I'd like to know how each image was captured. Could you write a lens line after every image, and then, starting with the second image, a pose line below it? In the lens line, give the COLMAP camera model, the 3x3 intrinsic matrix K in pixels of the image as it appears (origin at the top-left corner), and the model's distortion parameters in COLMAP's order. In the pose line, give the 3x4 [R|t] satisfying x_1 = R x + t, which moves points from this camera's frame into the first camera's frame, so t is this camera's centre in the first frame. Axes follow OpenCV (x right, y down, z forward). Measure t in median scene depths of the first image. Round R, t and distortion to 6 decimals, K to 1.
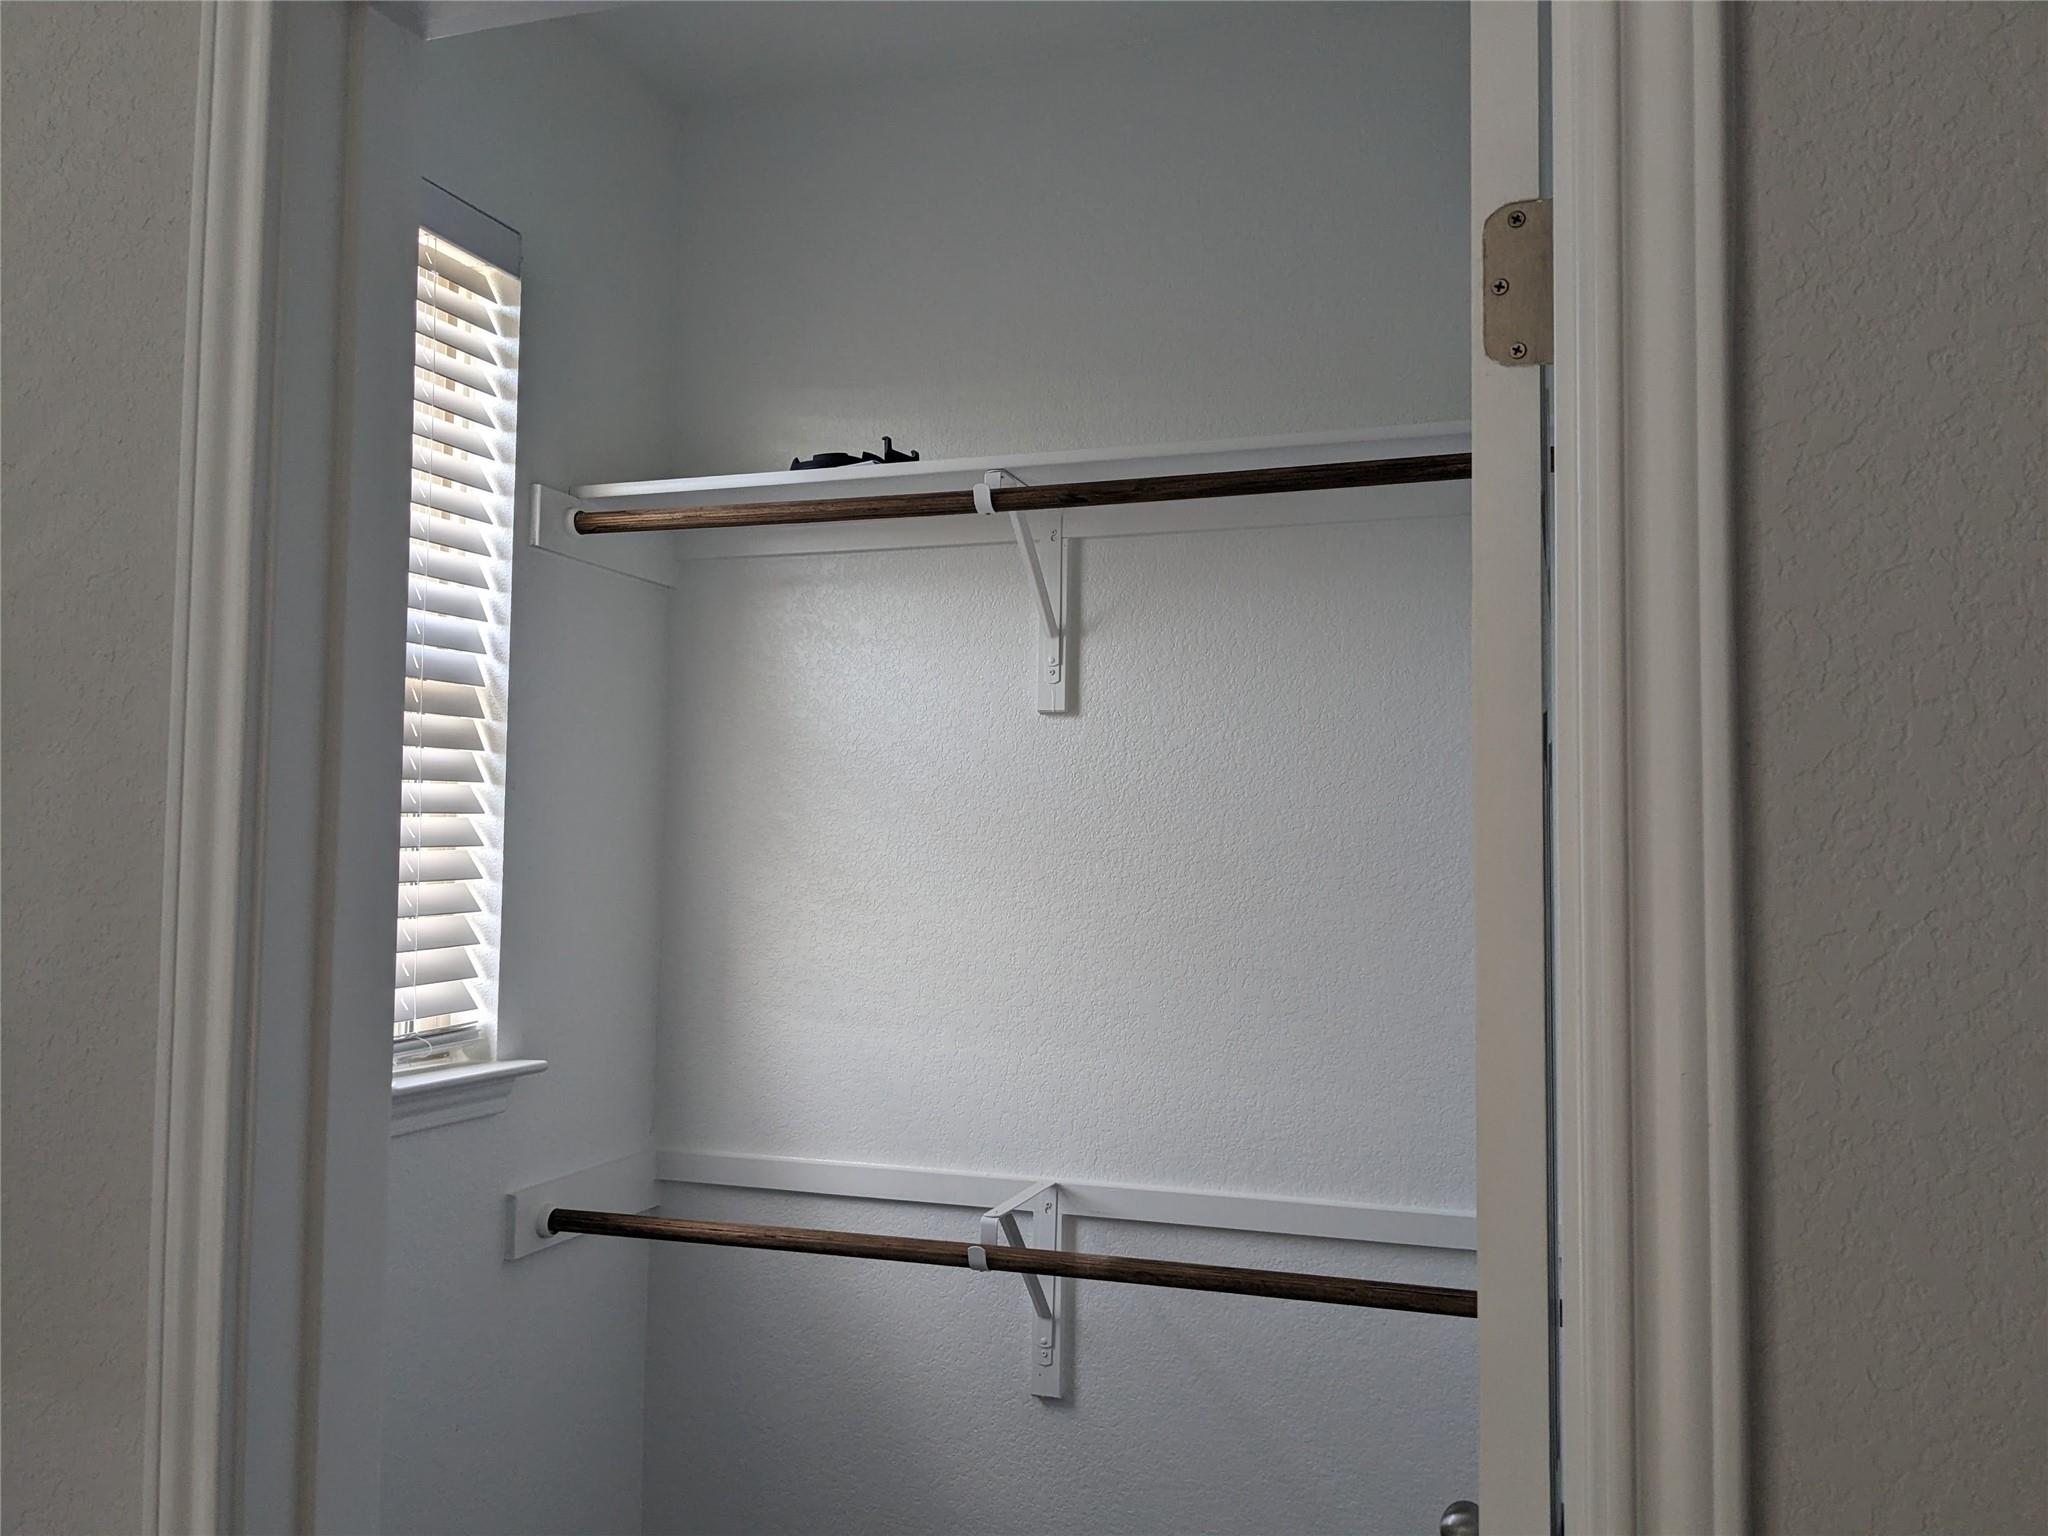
lens RADIAL K [[1638.0, 0, 1012.8], [0, 1638.0, 766.3], [0, 0, 1]] dist [0.026927, -0.005396]
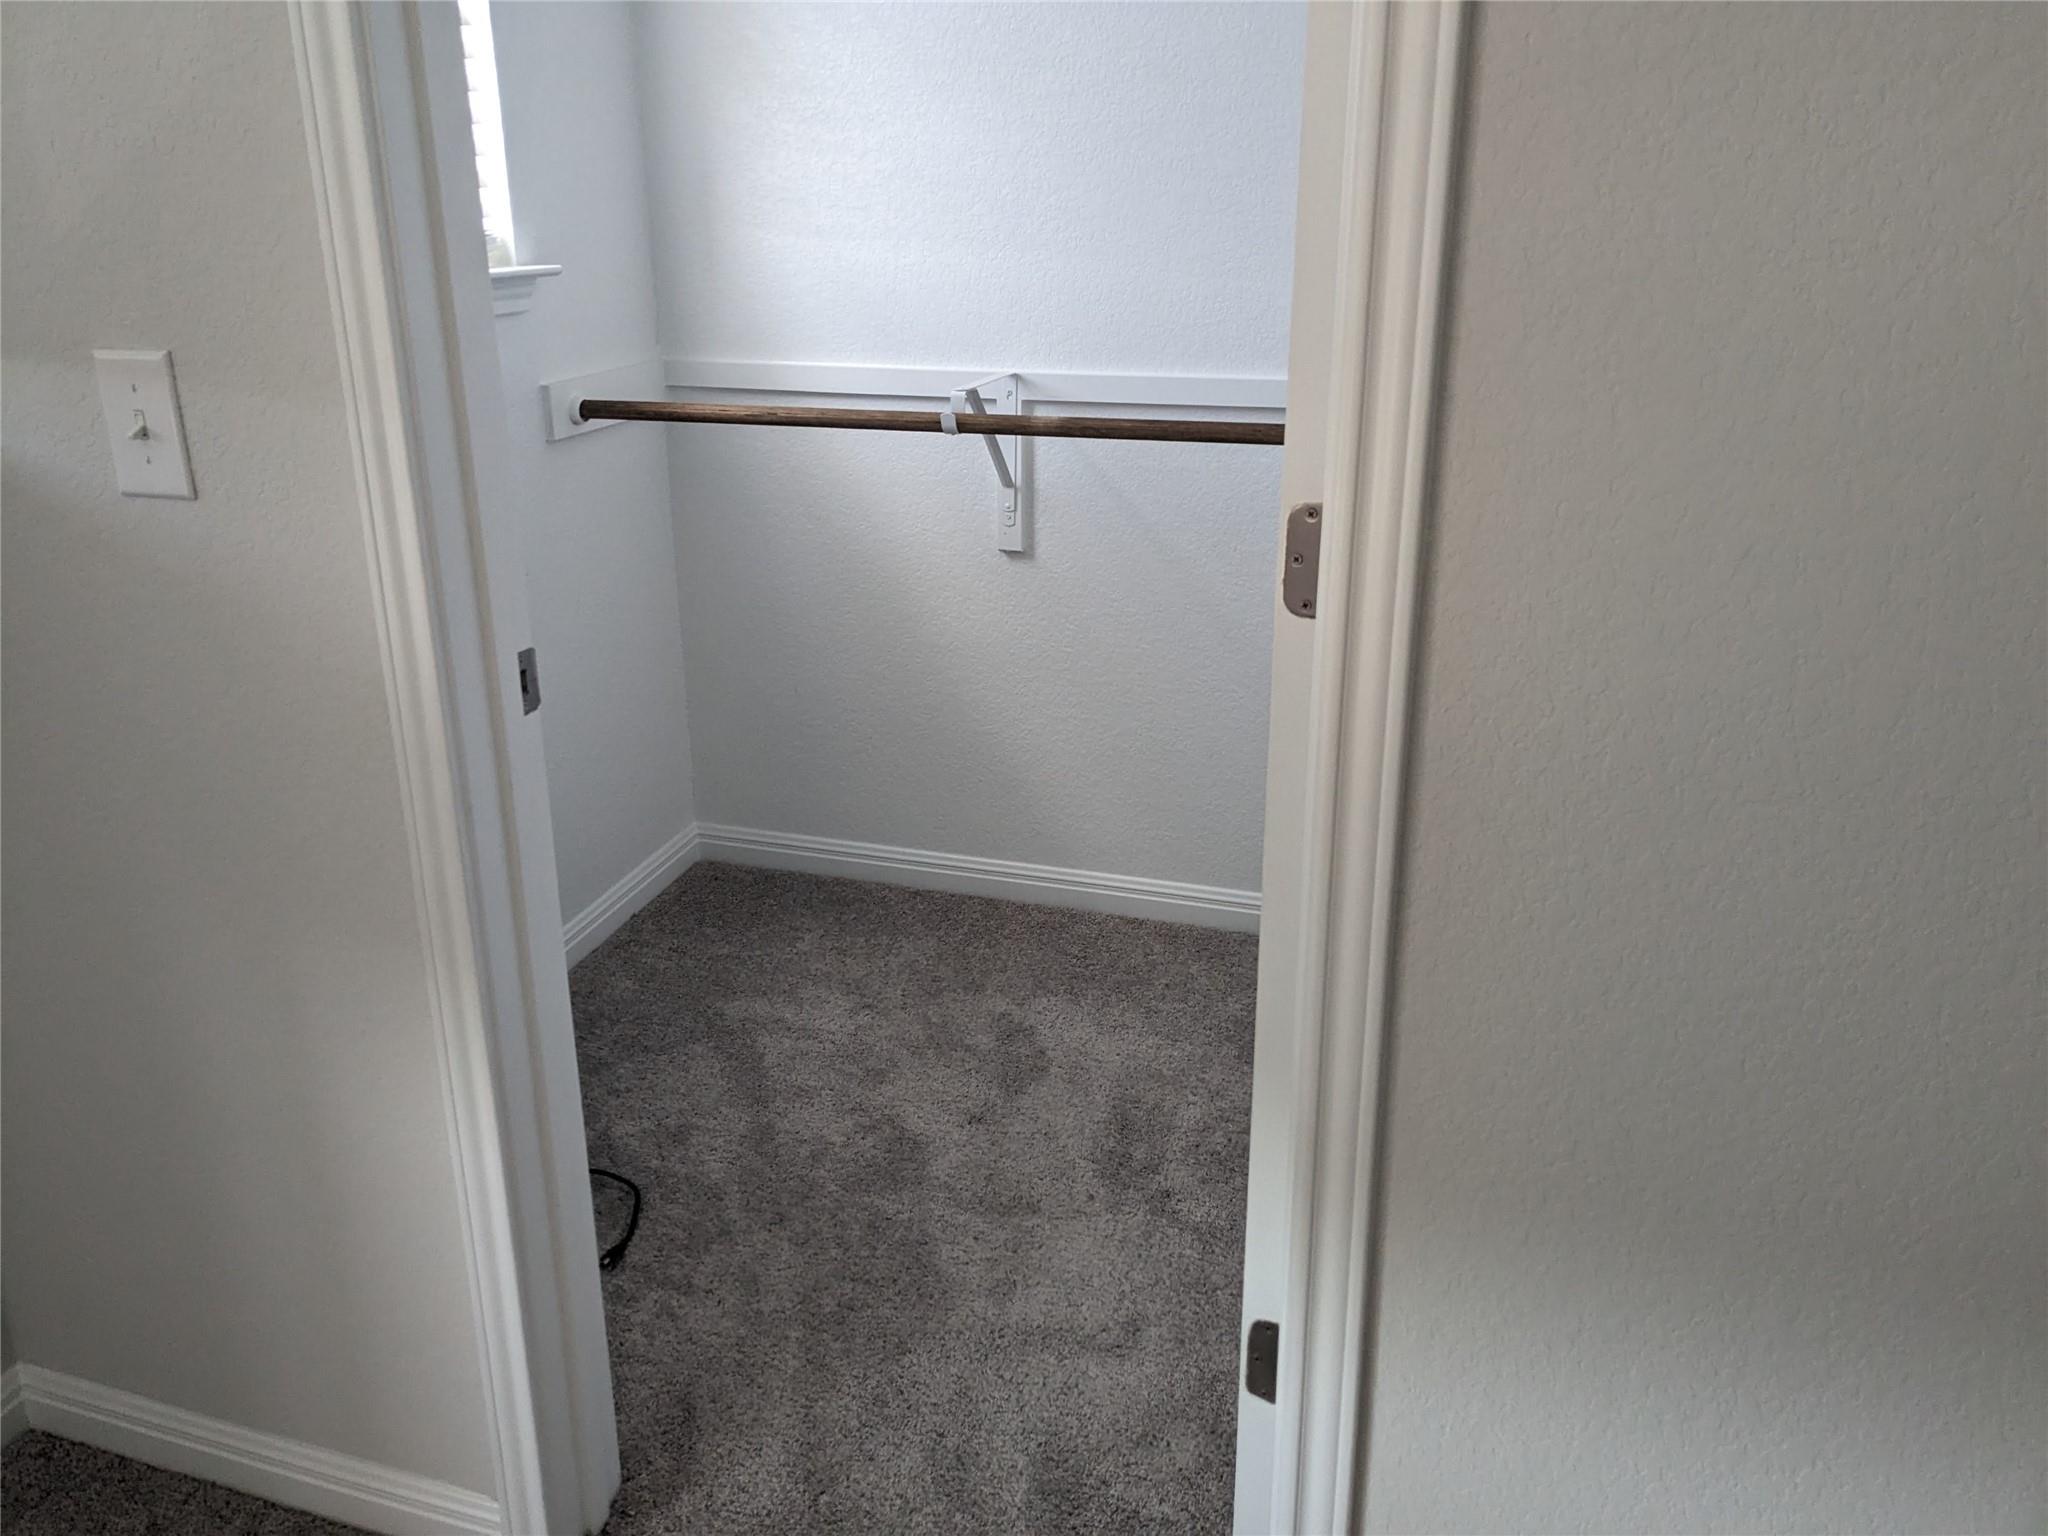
lens RADIAL K [[1638.0, 0, 1012.8], [0, 1638.0, 766.3], [0, 0, 1]] dist [0.026927, -0.005396]
pose [[0.999640, -0.025040, 0.009652, 0.006413], [0.019352, 0.921804, 0.387174, 0.063743], [-0.018592, -0.386848, 0.921956, -0.171599]]
